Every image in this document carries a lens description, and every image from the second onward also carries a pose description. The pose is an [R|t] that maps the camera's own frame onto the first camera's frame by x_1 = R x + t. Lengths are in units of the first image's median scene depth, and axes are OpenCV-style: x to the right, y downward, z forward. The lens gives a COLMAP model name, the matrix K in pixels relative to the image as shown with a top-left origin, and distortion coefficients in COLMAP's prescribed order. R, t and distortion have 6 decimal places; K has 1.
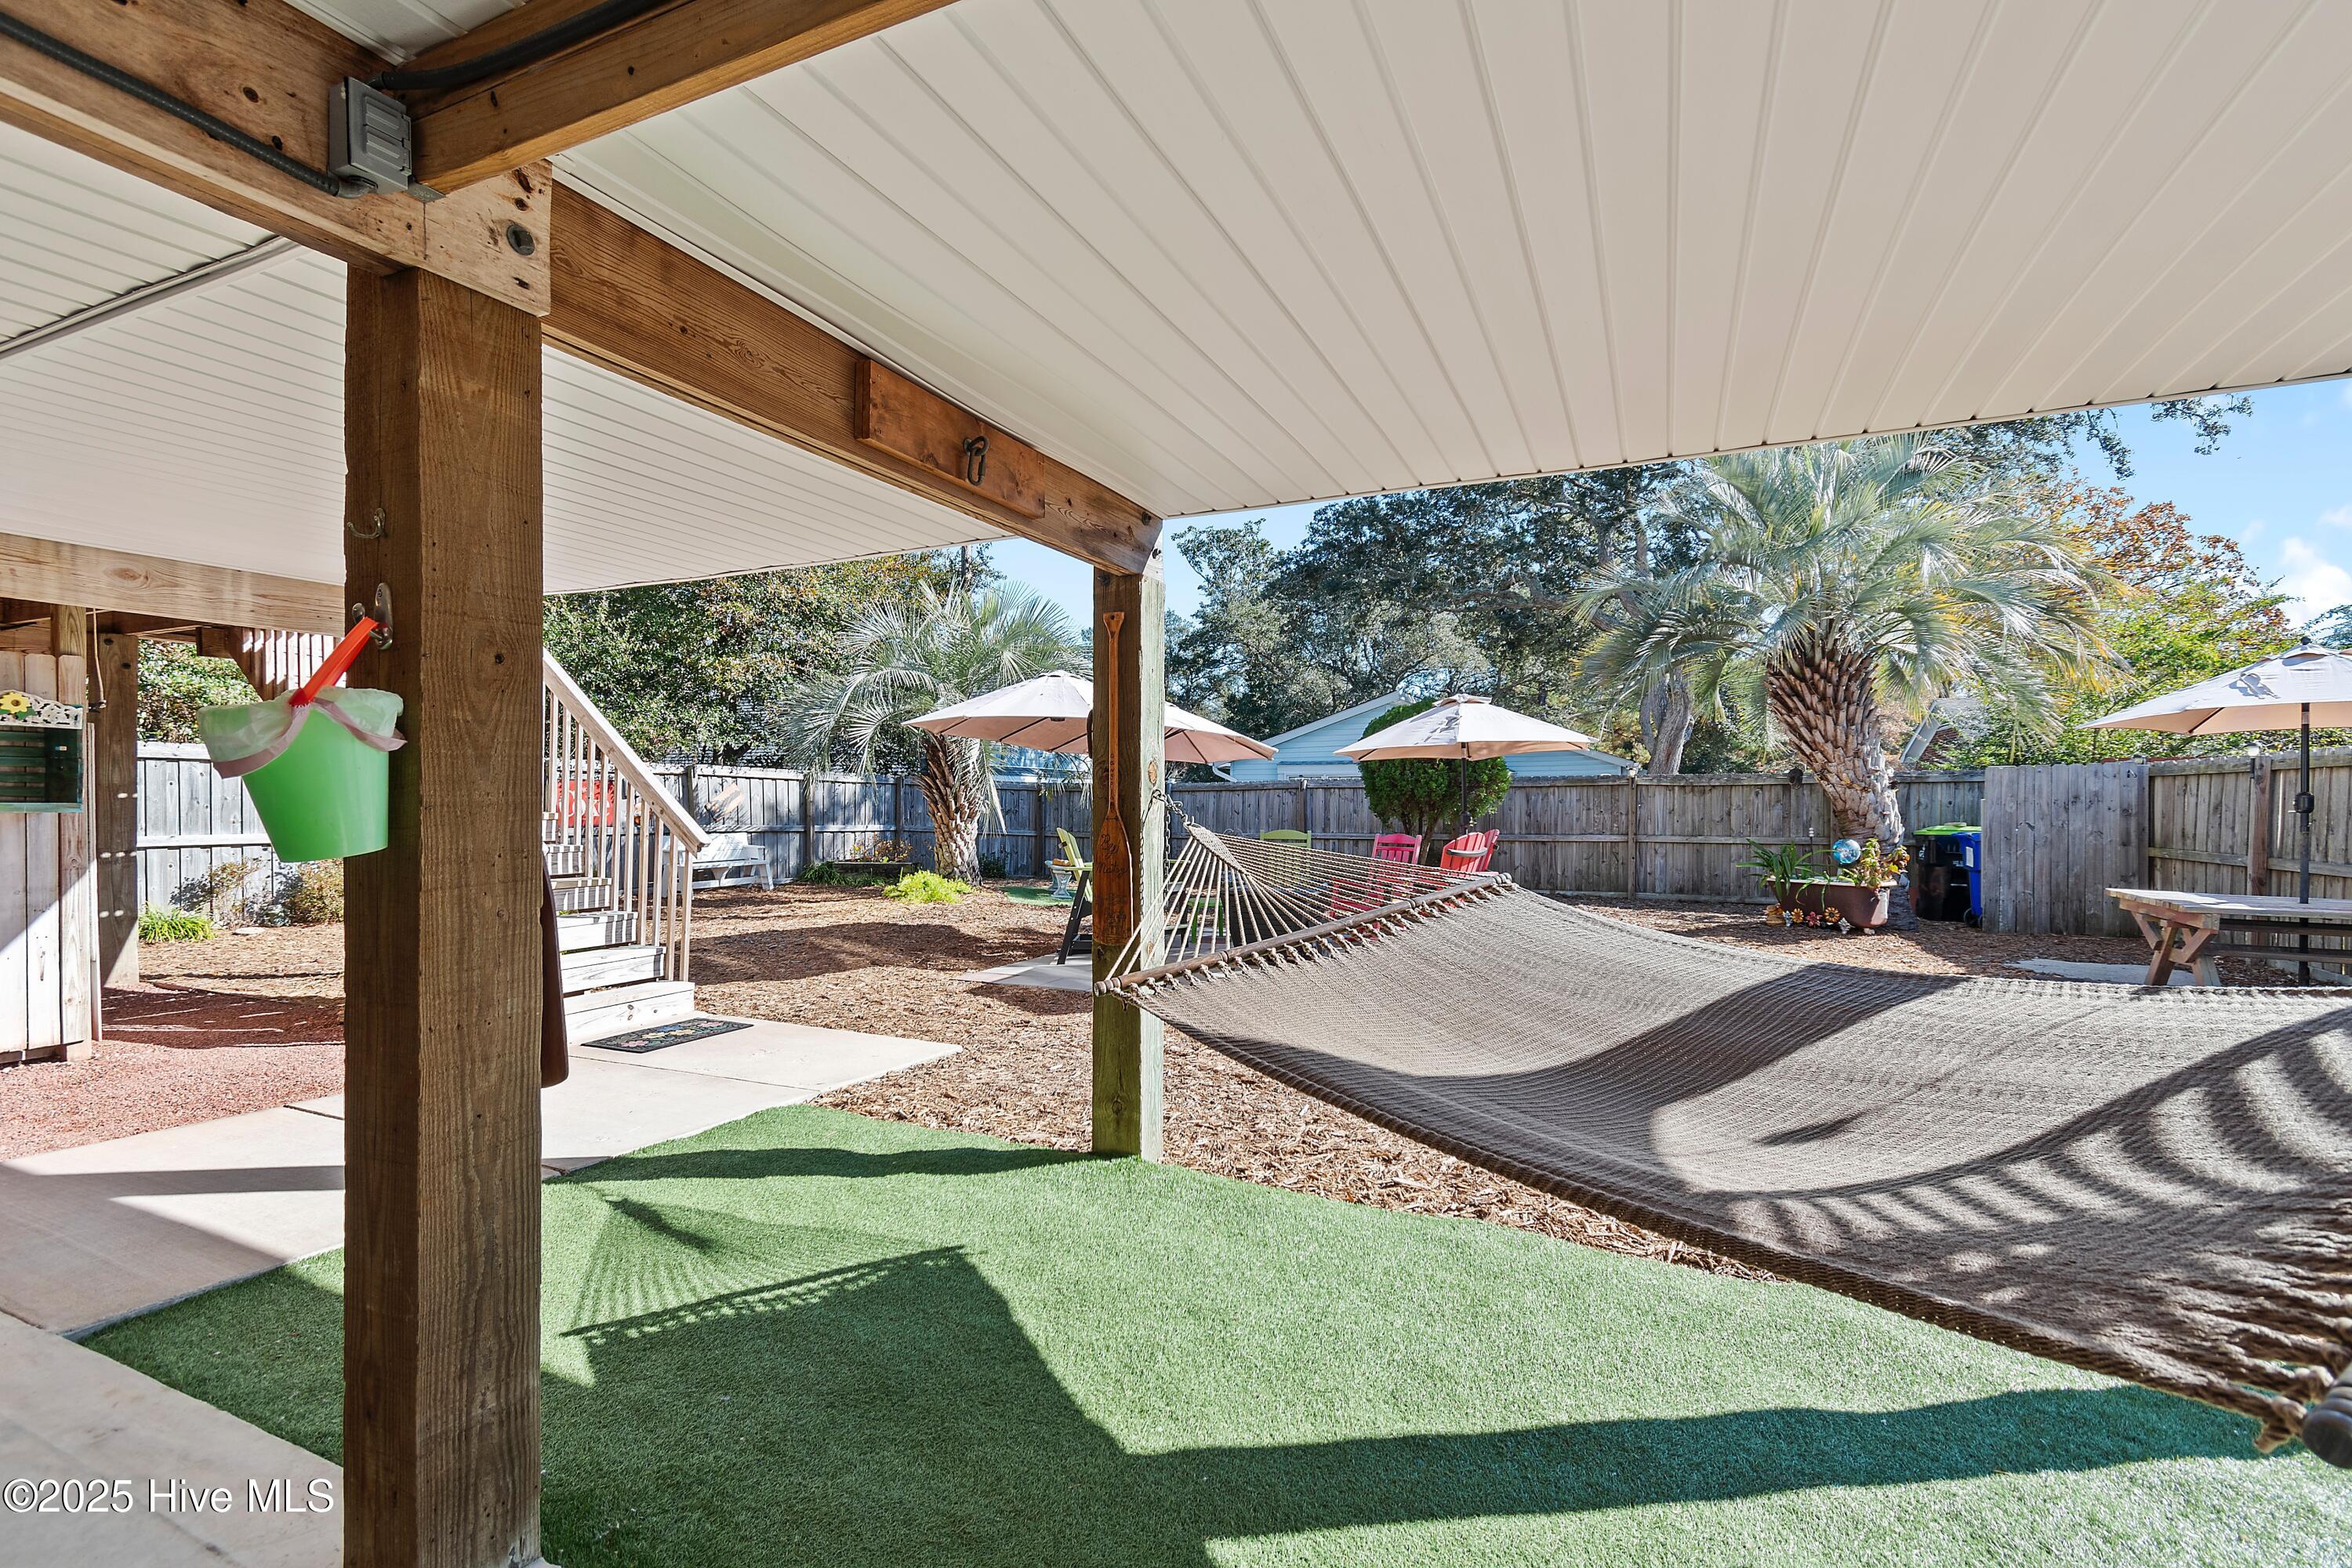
lens RADIAL K [[1034.0, 0, 1172.4], [0, 1034.0, 796.8], [0, 0, 1]] dist [0.001406, -0.000418]
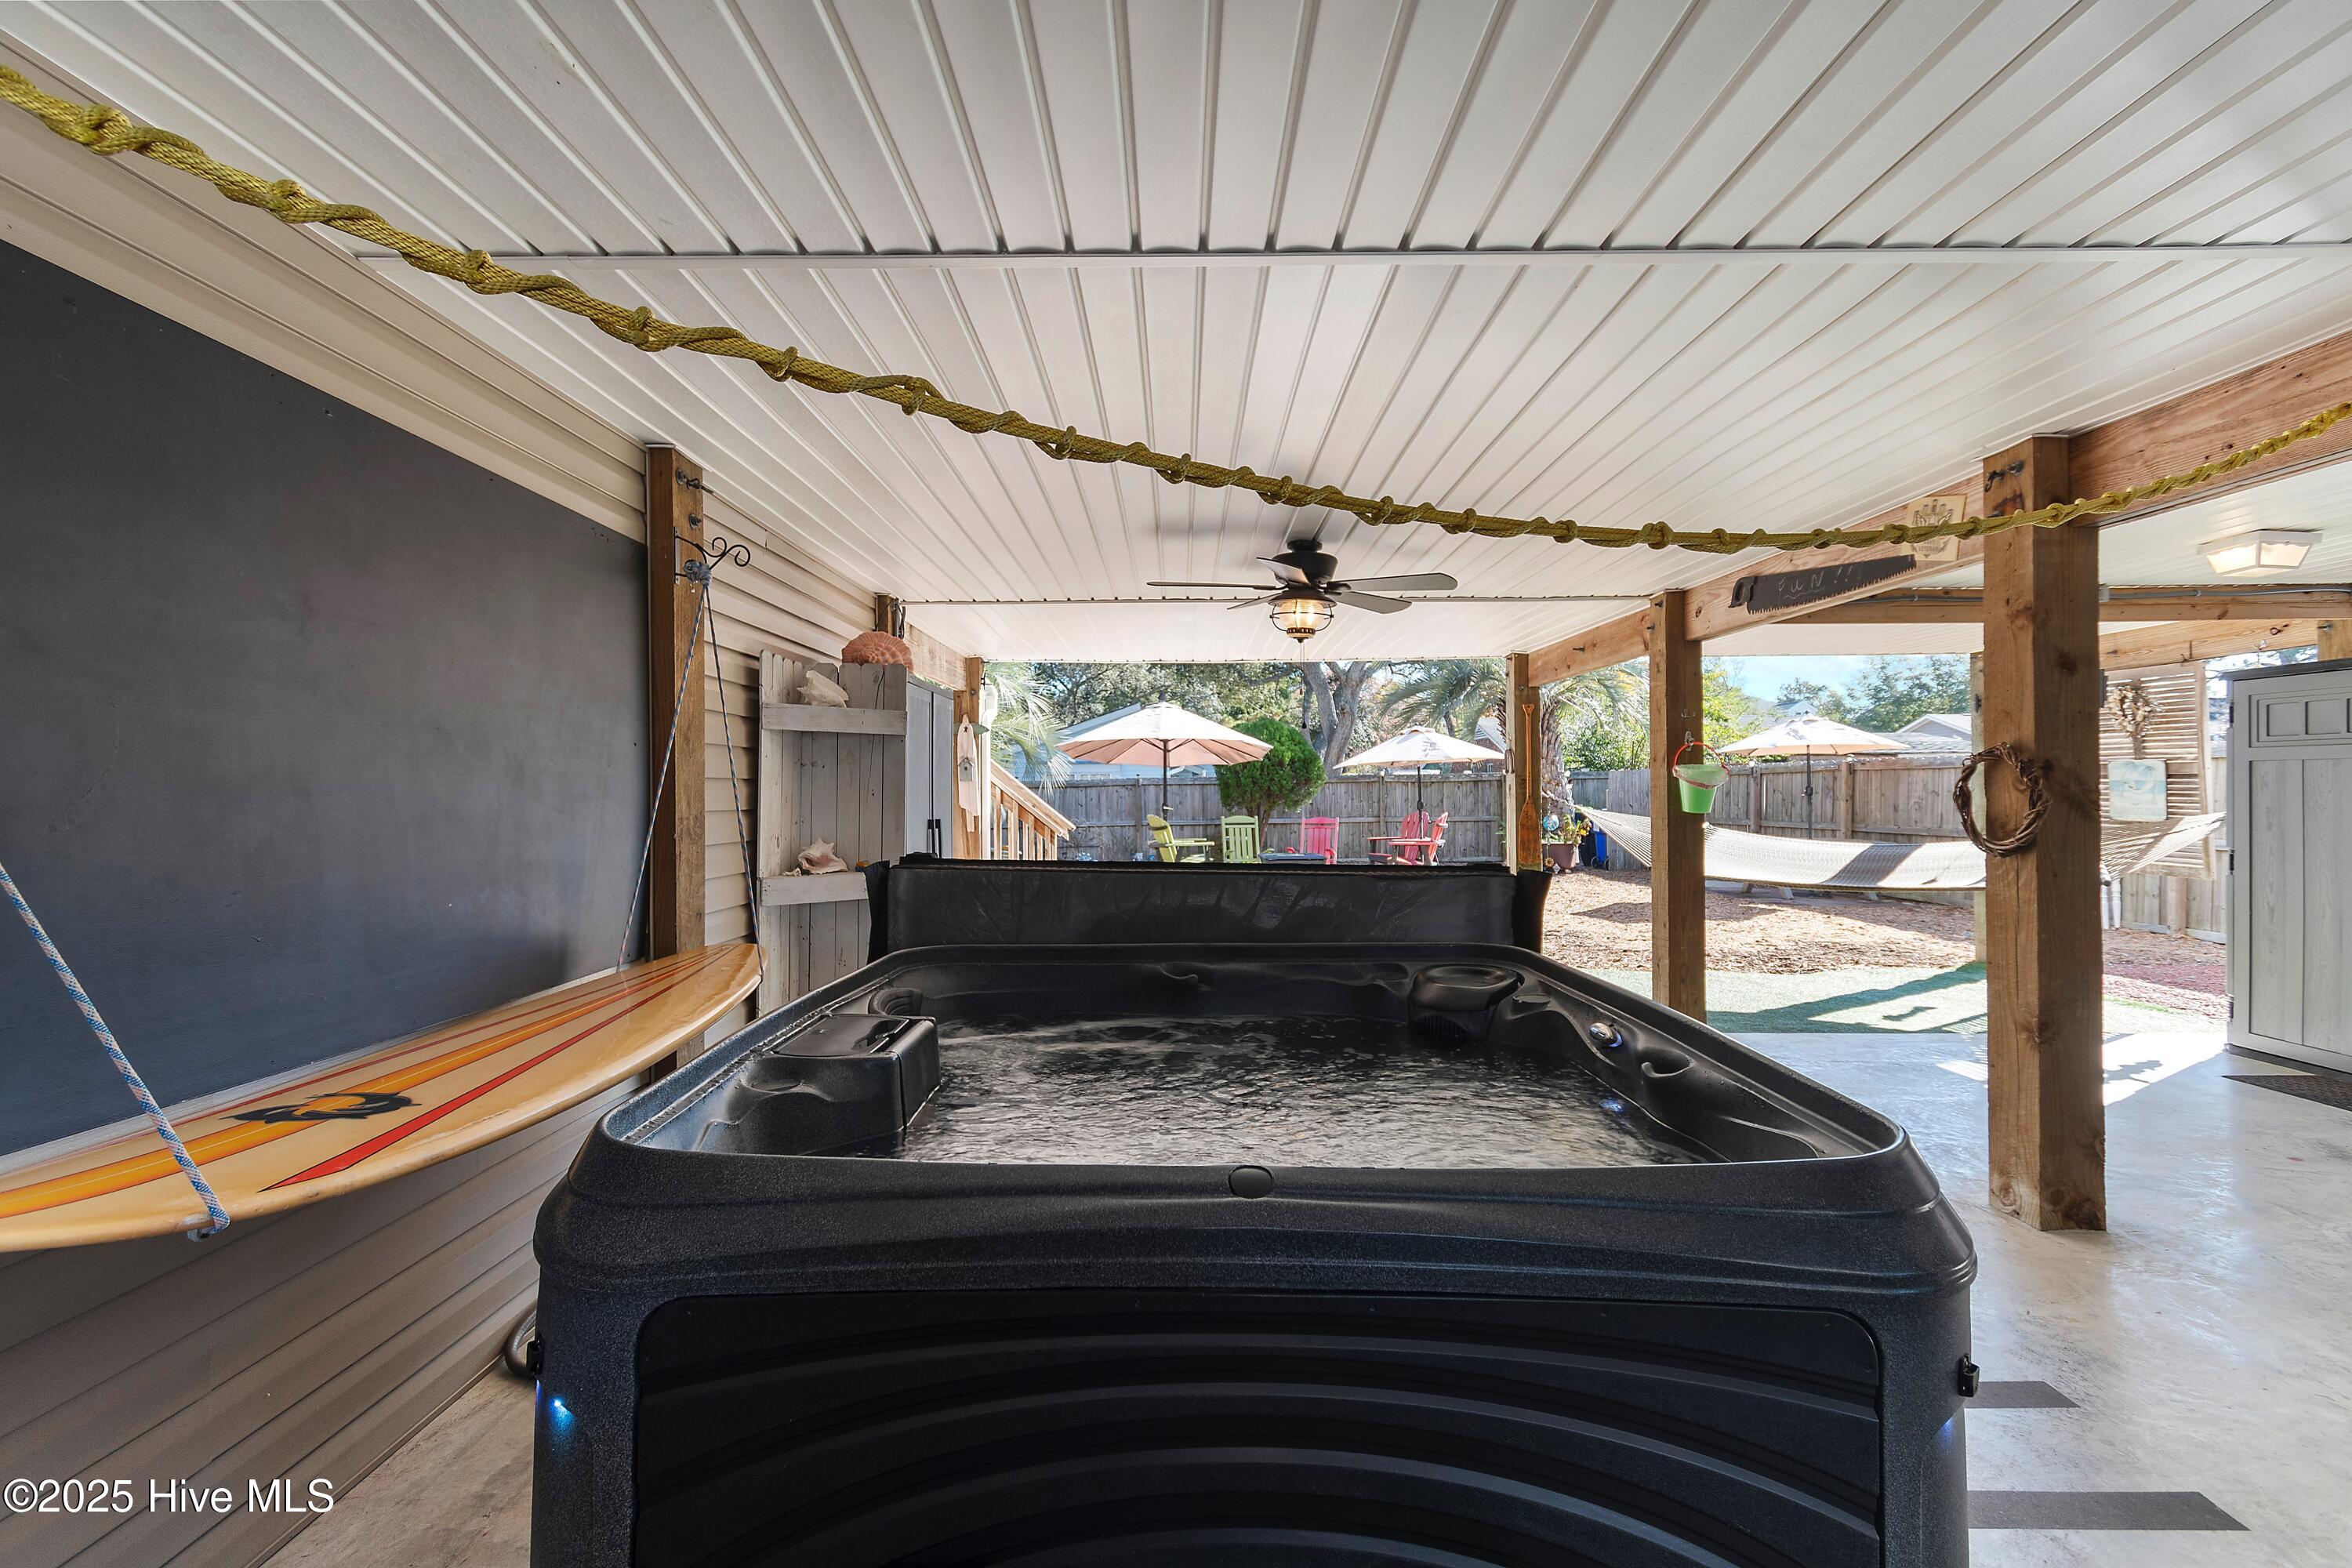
lens RADIAL K [[1034.0, 0, 1175.7], [0, 1034.0, 790.8], [0, 0, 1]] dist [0.001406, -0.000418]
pose [[0.900380, -0.008764, 0.435015, -0.595531], [0.008466, 0.999961, 0.002623, -0.006373], [-0.435021, 0.001321, 0.900419, -0.201608]]
